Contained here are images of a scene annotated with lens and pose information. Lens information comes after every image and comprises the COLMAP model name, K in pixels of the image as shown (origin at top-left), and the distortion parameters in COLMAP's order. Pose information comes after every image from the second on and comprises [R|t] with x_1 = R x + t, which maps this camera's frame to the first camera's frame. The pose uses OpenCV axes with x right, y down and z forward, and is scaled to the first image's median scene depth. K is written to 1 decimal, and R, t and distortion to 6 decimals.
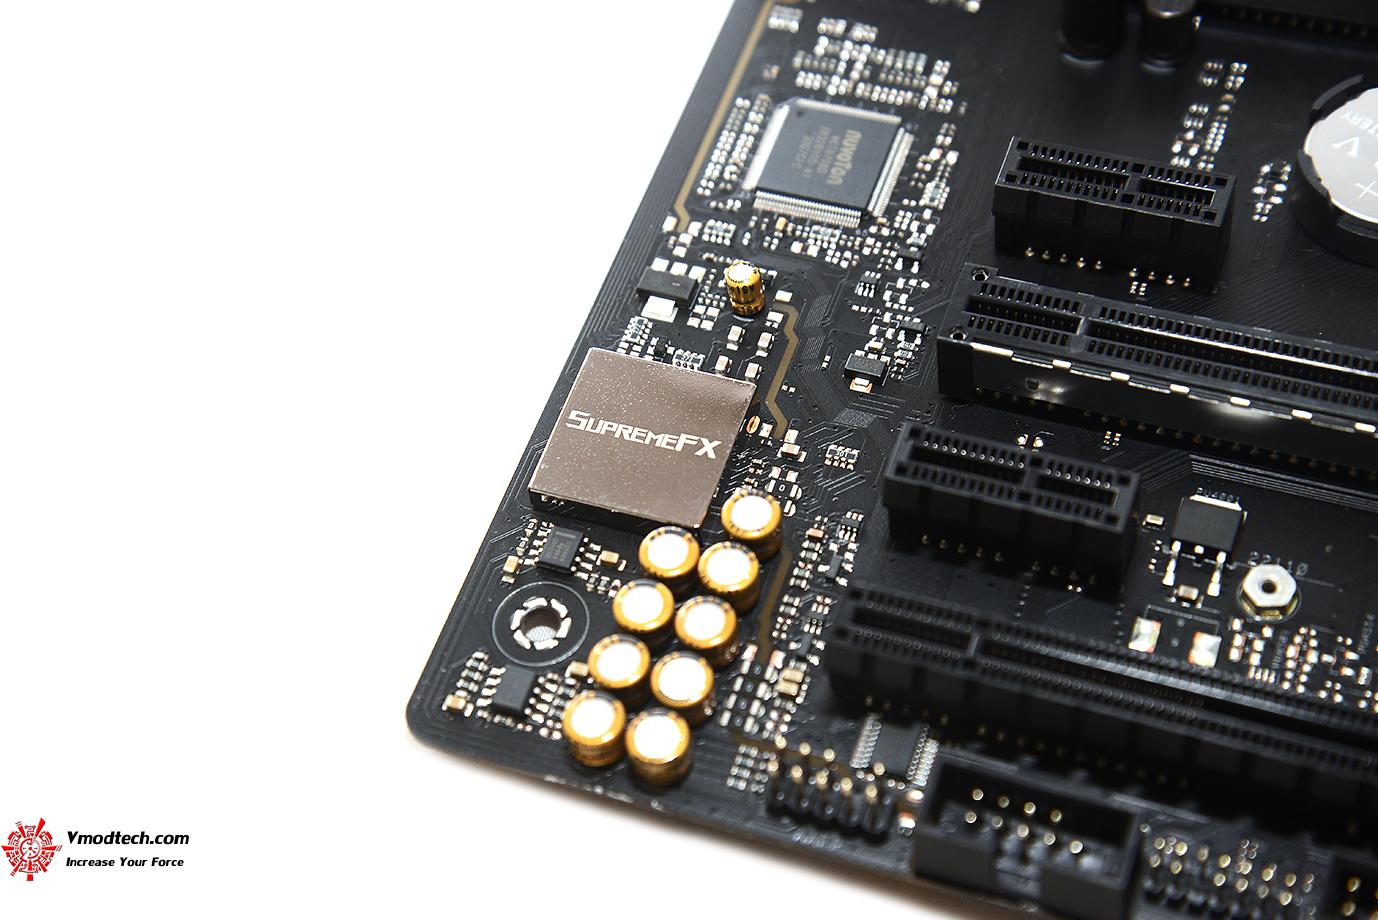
lens RADIAL K [[2593.9, 0, 683.1], [0, 2593.9, 465.8], [0, 0, 1]] dist [0.263825, 0.260577]
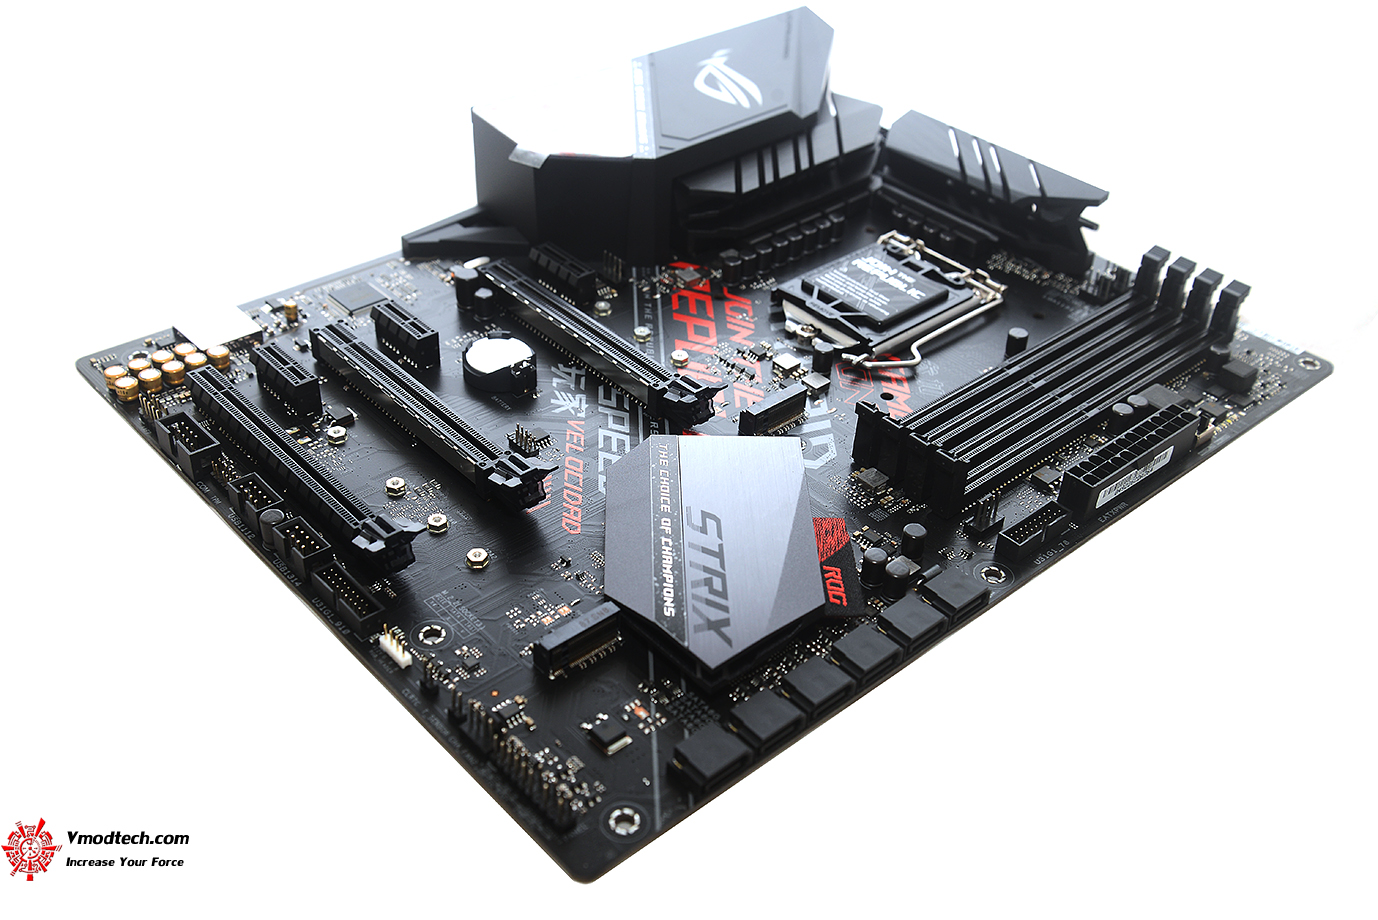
lens RADIAL K [[1419.9, 0, 668.7], [0, 1419.9, 462.4], [0, 0, 1]] dist [0.047206, -0.002622]
pose [[0.865649, 0.400489, -0.300433, 0.898664], [-0.470561, 0.855748, -0.215100, 0.209658], [0.170950, 0.327573, 0.929232, -0.297153]]
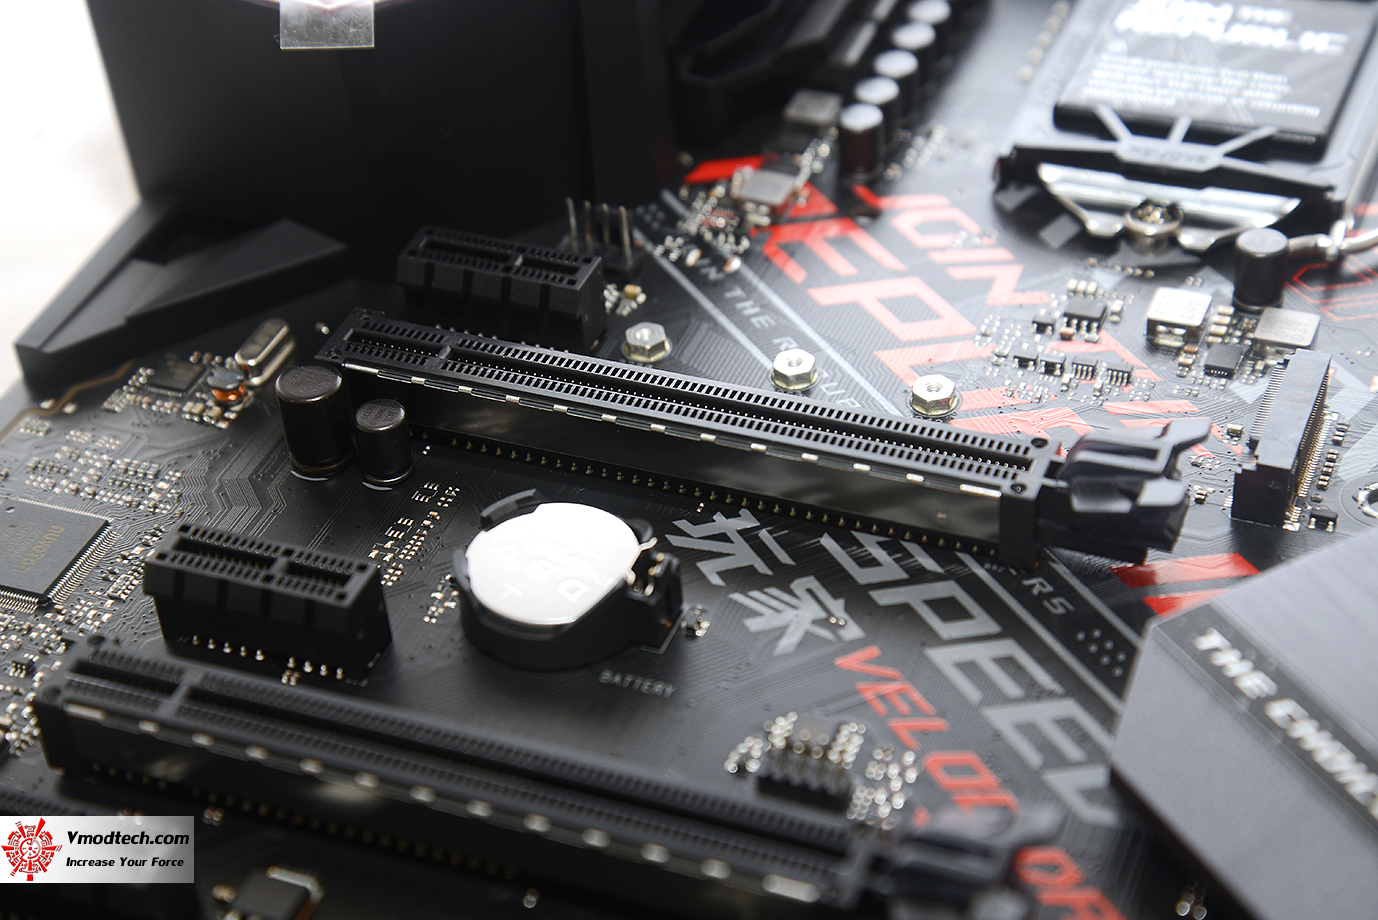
lens RADIAL K [[2593.9, 0, 683.1], [0, 2593.9, 465.8], [0, 0, 1]] dist [0.263825, 0.260577]
pose [[0.998515, 0.054007, -0.007214, 0.320890], [-0.053916, 0.960253, -0.273873, 0.114549], [-0.007864, 0.273855, 0.961739, 0.040780]]
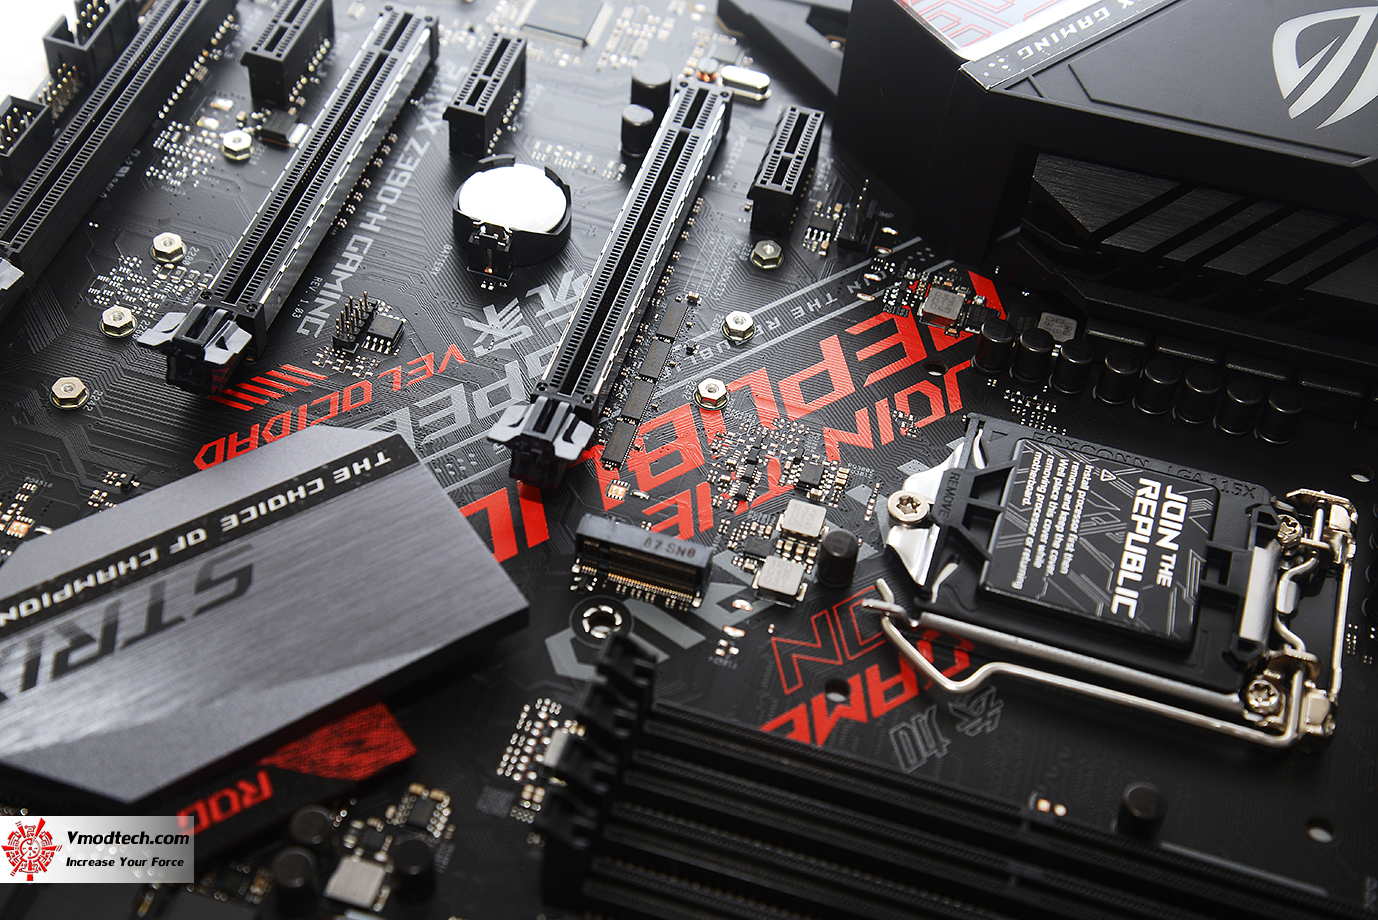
lens RADIAL K [[2110.5, 0, 682.8], [0, 2110.5, 463.7], [0, 0, 1]] dist [0.220099, 0.024254]
pose [[0.047849, 0.826036, -0.561582, 1.165204], [-0.859313, 0.320660, 0.398445, -0.691279], [0.509207, 0.463510, 0.725167, 0.147039]]
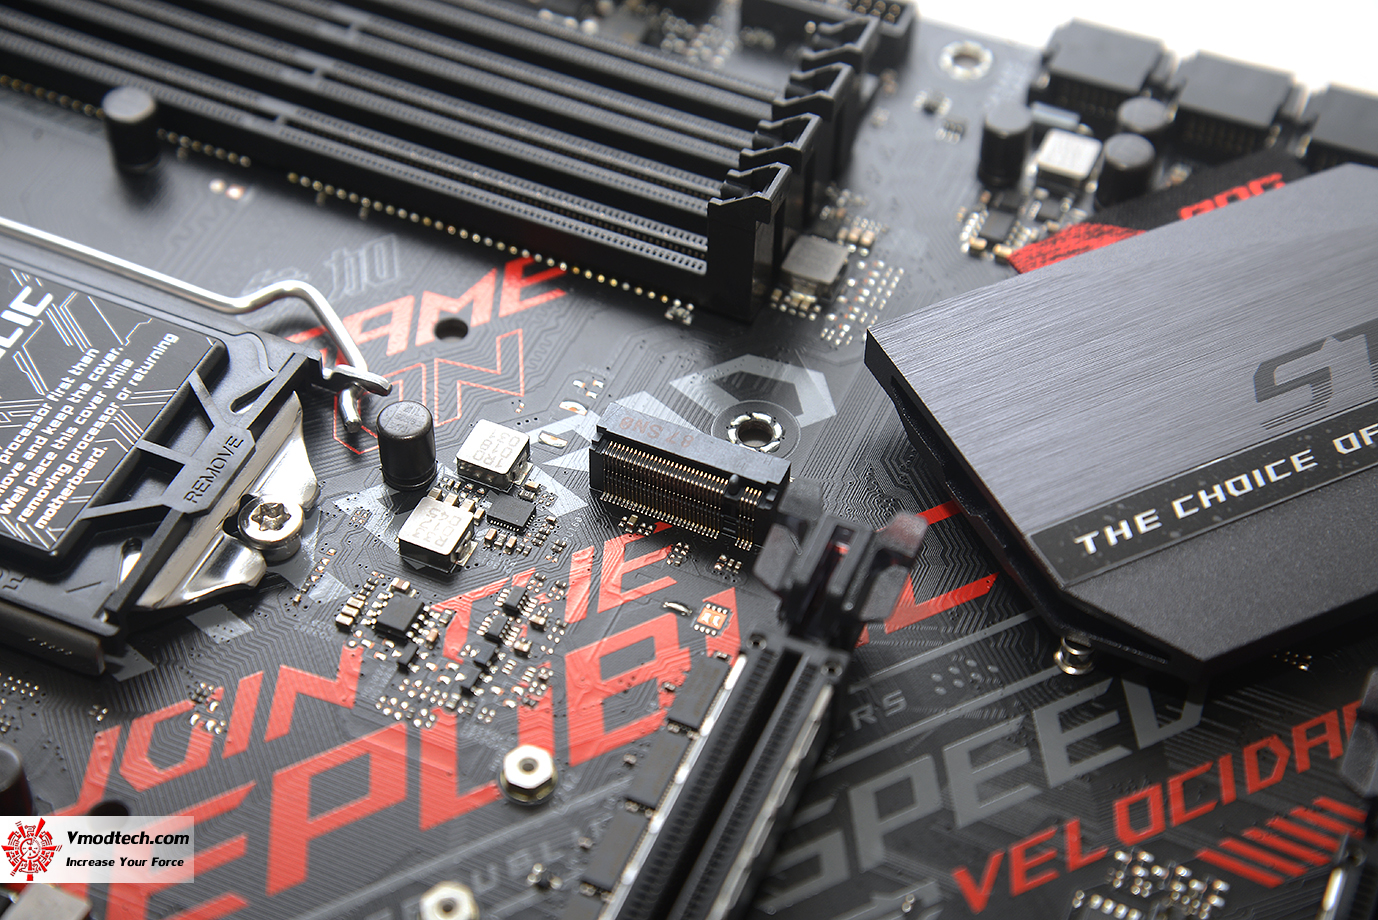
lens RADIAL K [[2593.9, 0, 683.1], [0, 2593.9, 465.8], [0, 0, 1]] dist [0.263825, 0.260577]
pose [[0.067069, -0.679644, 0.730469, -0.173600], [0.807492, 0.467002, 0.360368, -0.546186], [-0.586053, 0.565679, 0.580129, 0.441029]]
